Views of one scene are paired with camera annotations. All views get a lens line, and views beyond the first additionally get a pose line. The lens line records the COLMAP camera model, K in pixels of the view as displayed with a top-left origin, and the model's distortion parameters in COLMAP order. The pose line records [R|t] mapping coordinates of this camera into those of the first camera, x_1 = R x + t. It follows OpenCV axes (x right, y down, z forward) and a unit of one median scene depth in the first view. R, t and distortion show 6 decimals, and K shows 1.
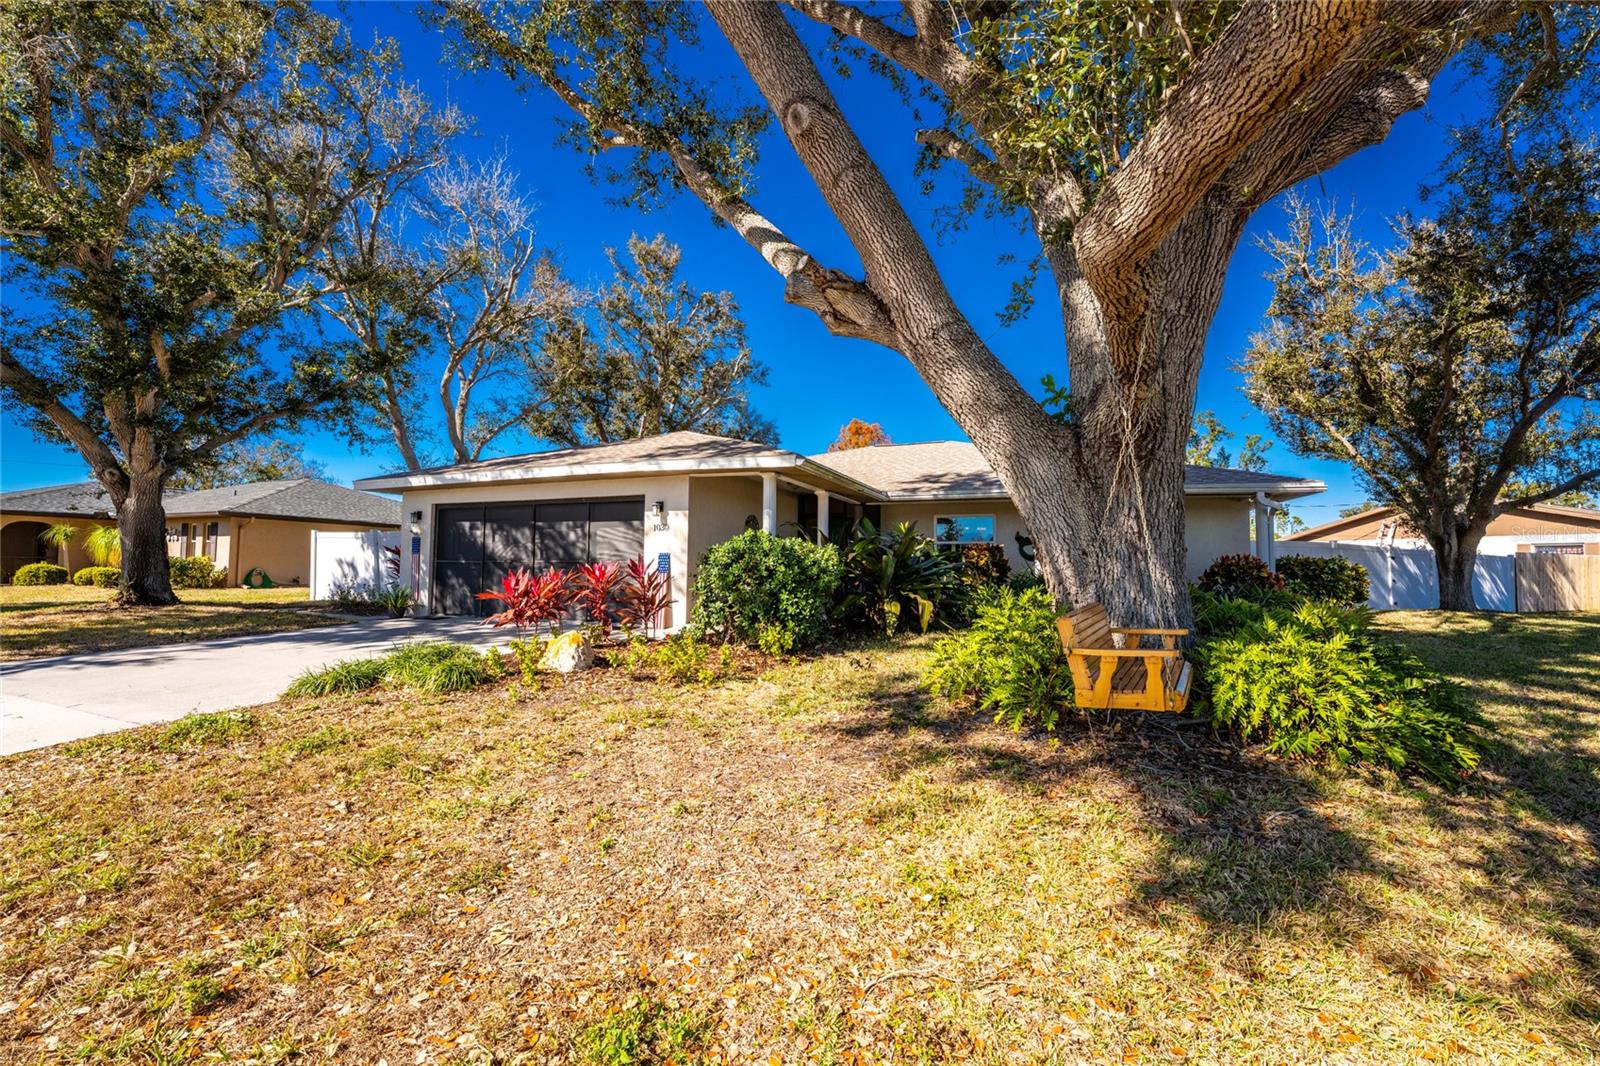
lens RADIAL K [[652.4, 0, 785.6], [0, 652.4, 527.6], [0, 0, 1]] dist [-0.013998, -0.000401]
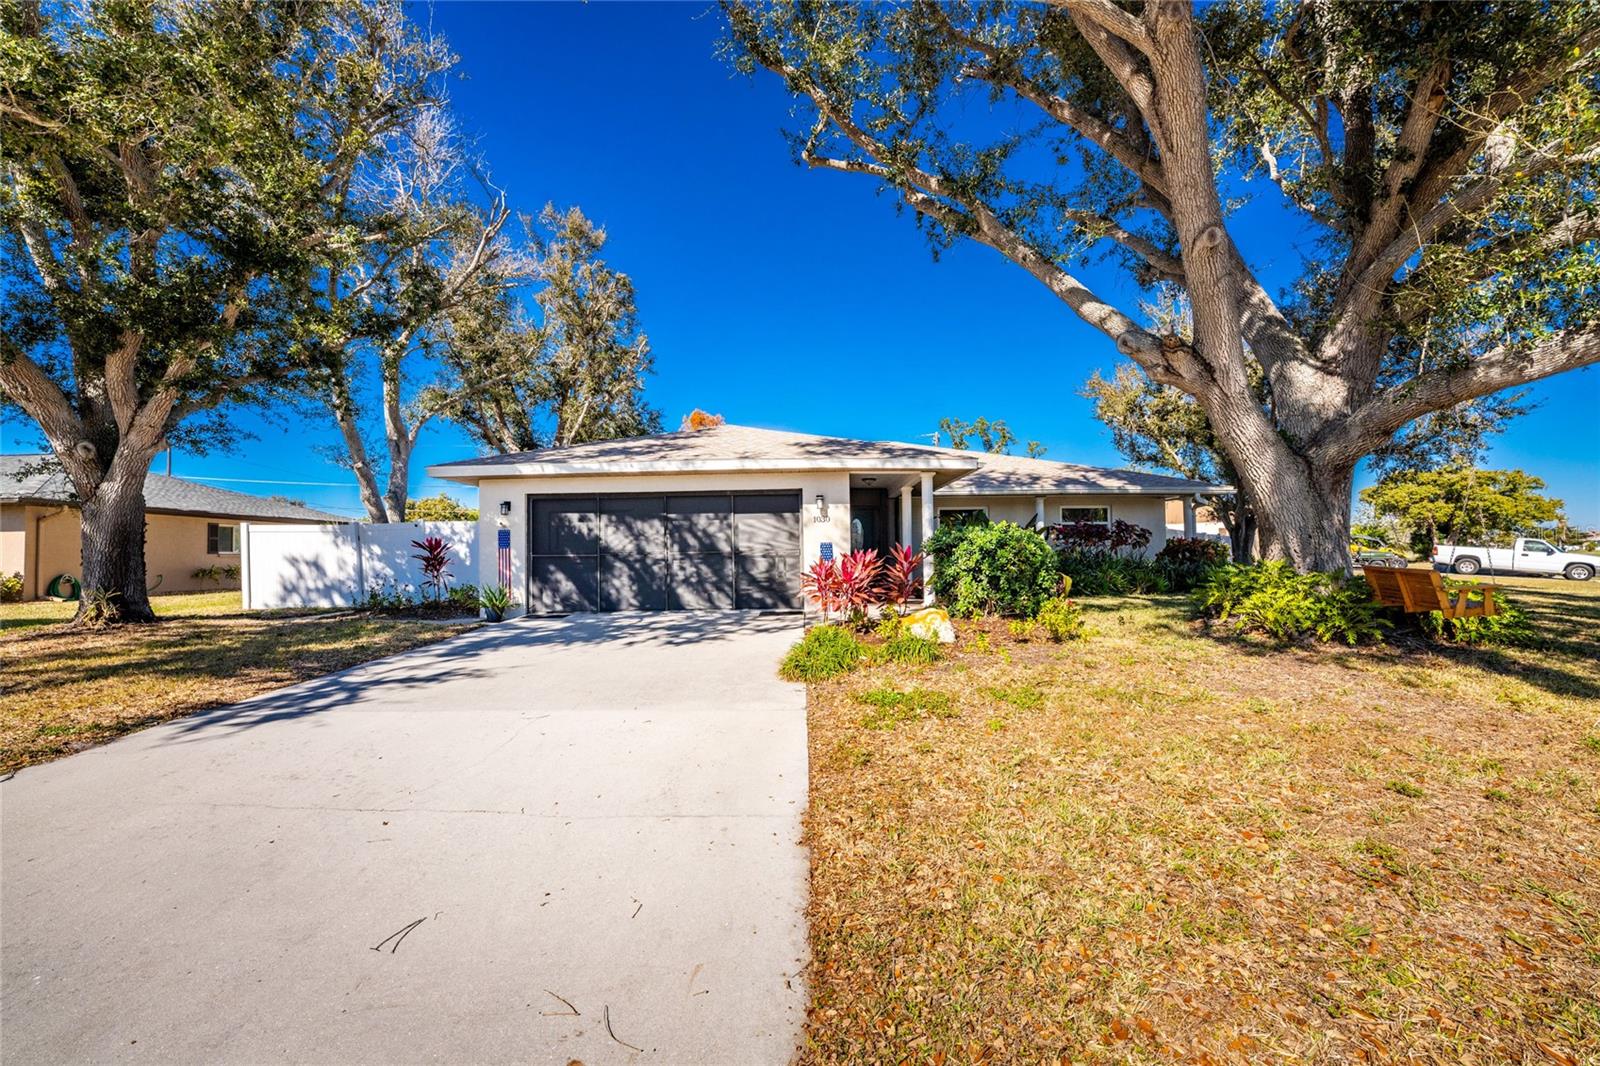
lens RADIAL K [[652.4, 0, 788.0], [0, 652.4, 532.0], [0, 0, 1]] dist [-0.013998, -0.000401]
pose [[0.927263, -0.011135, 0.374245, -0.565707], [0.001316, 0.999648, 0.026484, -0.006543], [-0.374409, -0.024065, 0.926951, 0.003180]]
